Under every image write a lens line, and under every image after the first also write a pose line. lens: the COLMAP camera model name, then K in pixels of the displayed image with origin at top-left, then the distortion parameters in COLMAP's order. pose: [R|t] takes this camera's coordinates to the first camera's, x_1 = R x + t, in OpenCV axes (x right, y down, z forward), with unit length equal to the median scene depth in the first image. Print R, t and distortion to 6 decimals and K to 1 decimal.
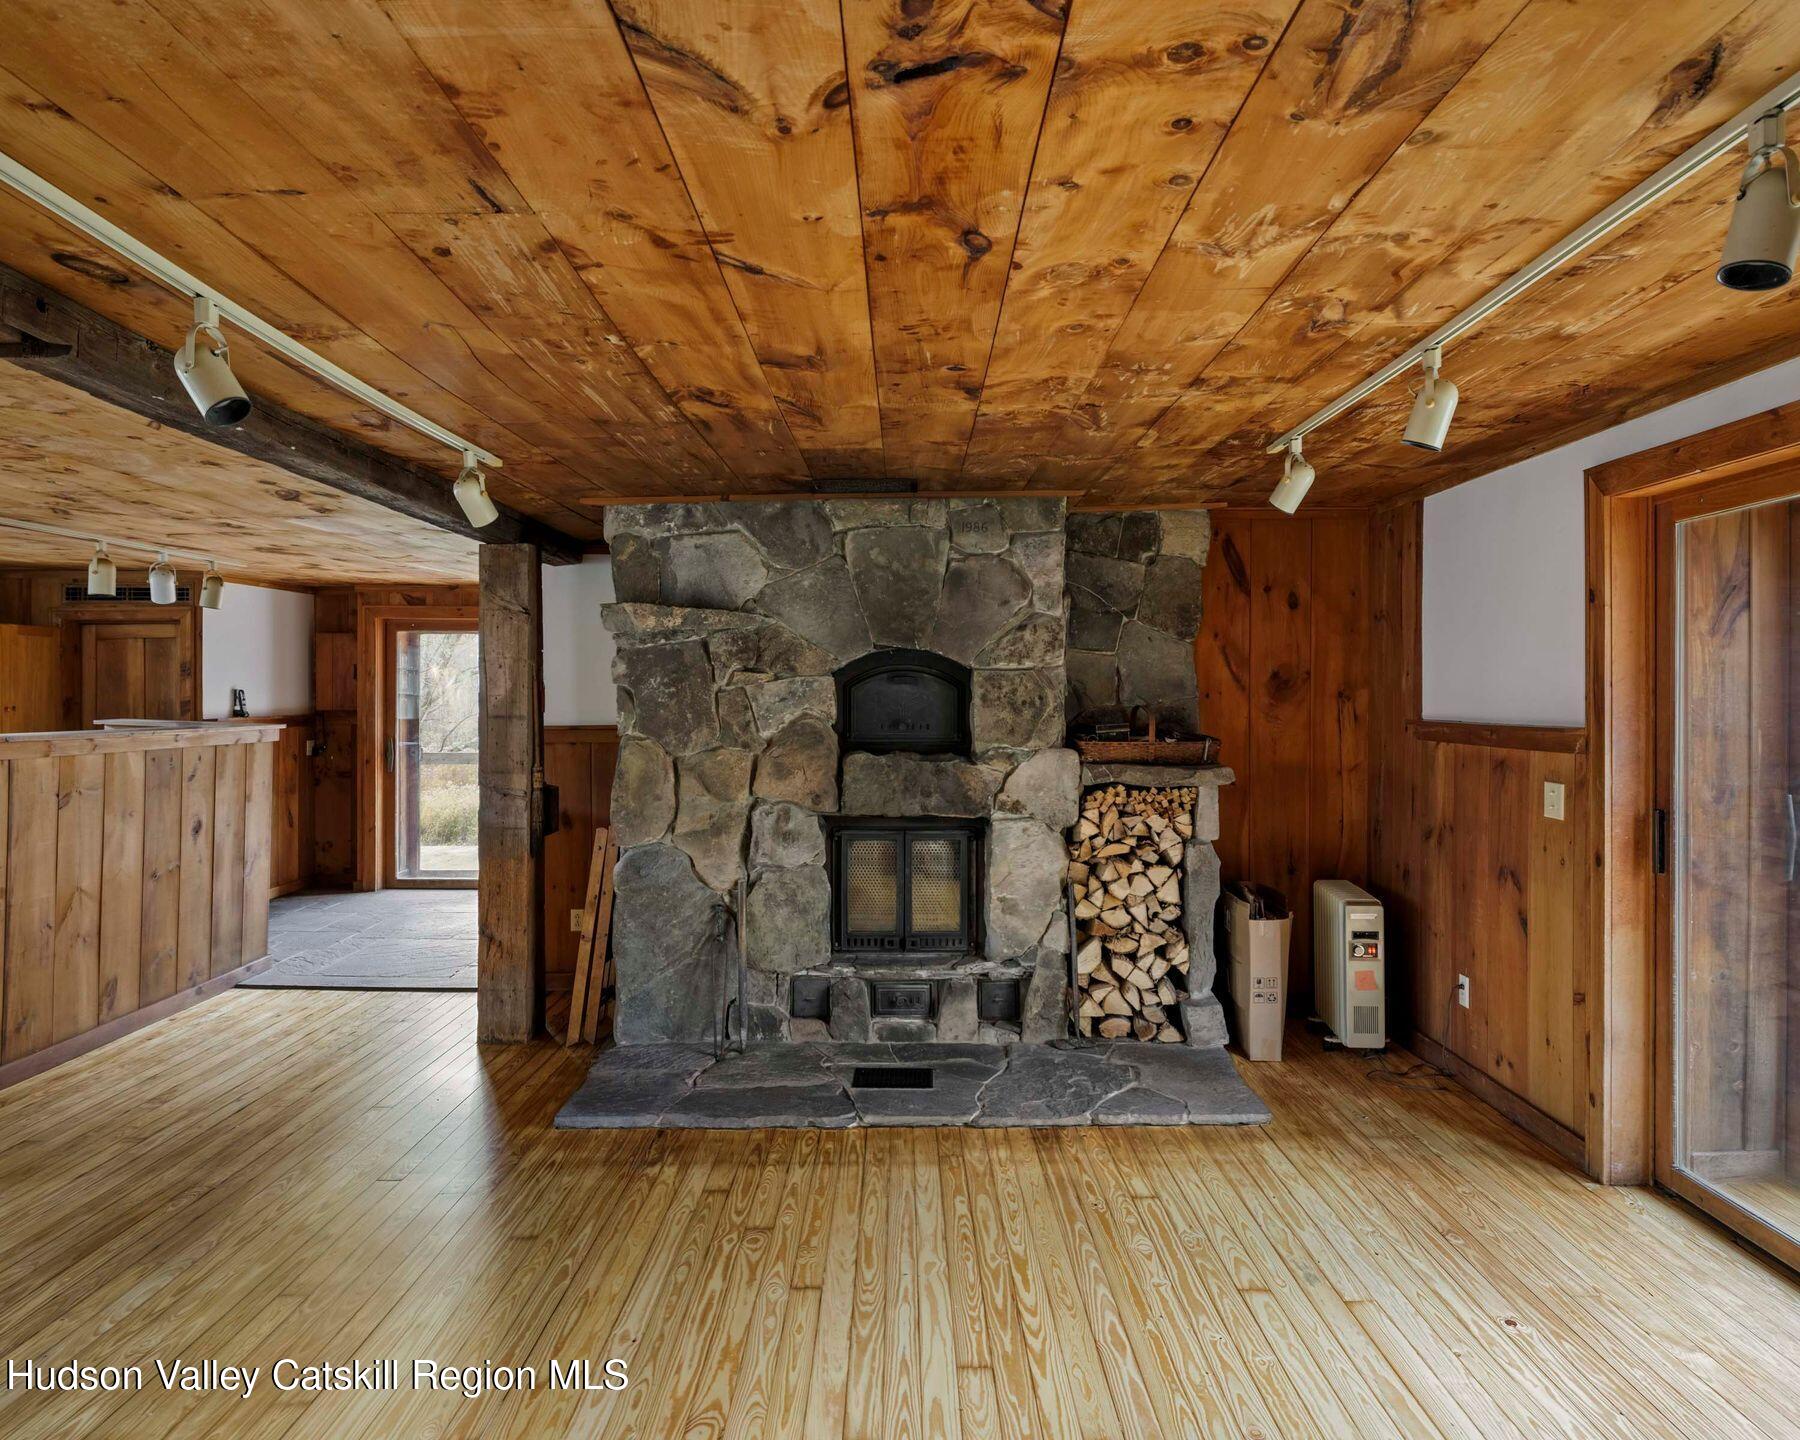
lens RADIAL K [[1176.8, 0, 901.1], [0, 1176.8, 703.2], [0, 0, 1]] dist [-0.001252, 0.000314]
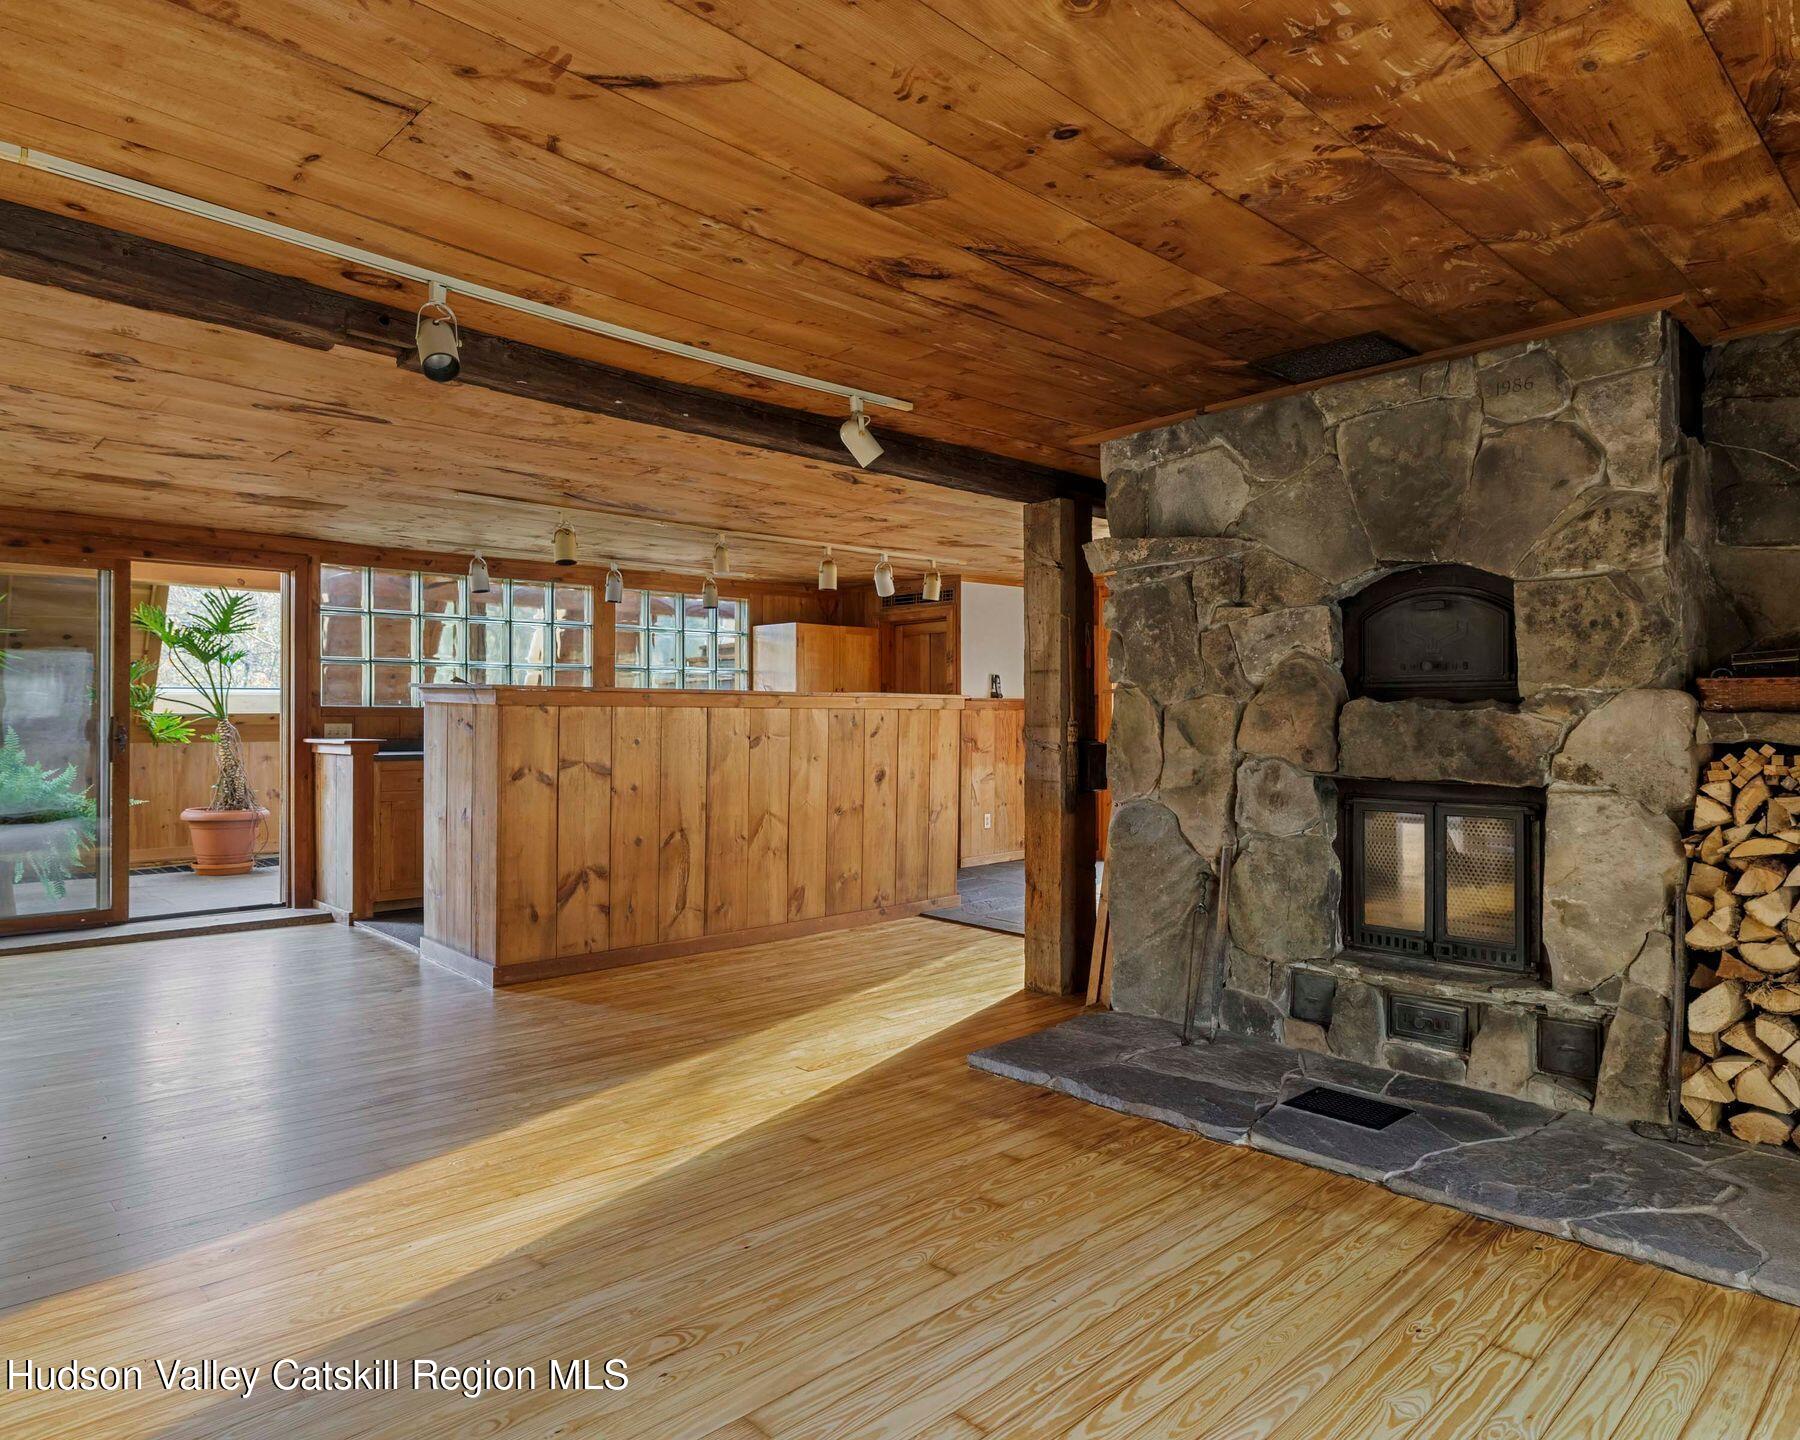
lens RADIAL K [[1132.7, 0, 908.0], [0, 1132.7, 717.5], [0, 0, 1]] dist [-0.002819, 0.000883]
pose [[0.698421, 0.000180, -0.715687, 0.299609], [-0.005110, 0.999976, -0.004736, 0.060107], [0.715669, 0.006965, 0.698405, 0.245173]]
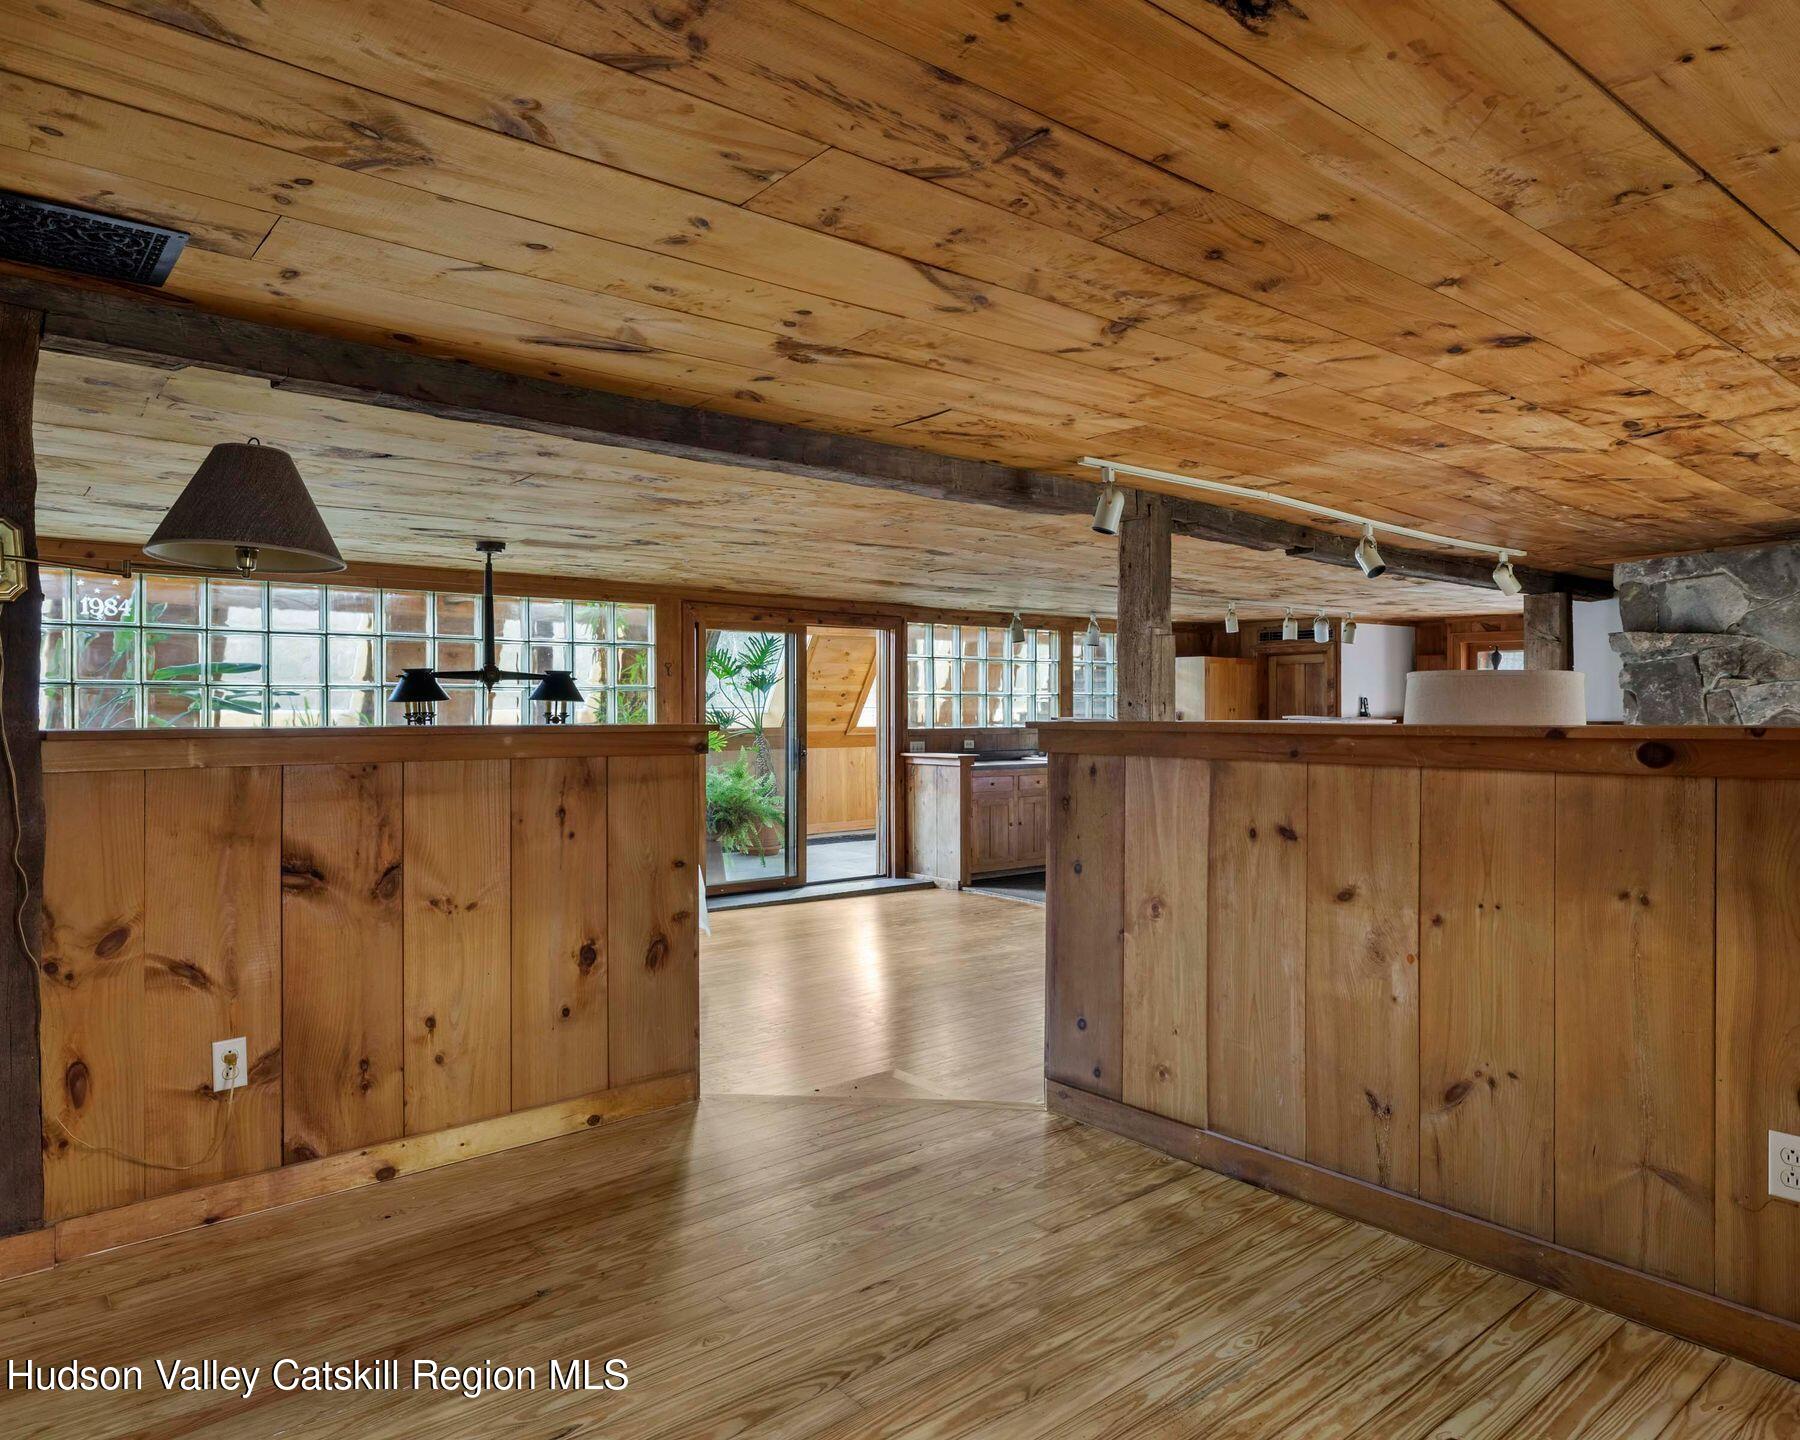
lens RADIAL K [[1176.8, 0, 901.1], [0, 1176.8, 703.2], [0, 0, 1]] dist [-0.001252, 0.000314]
pose [[0.640098, -0.003434, -0.768286, 0.287790], [-0.005121, 0.999949, -0.008736, 0.017568], [0.768276, 0.009527, 0.640047, -0.568215]]
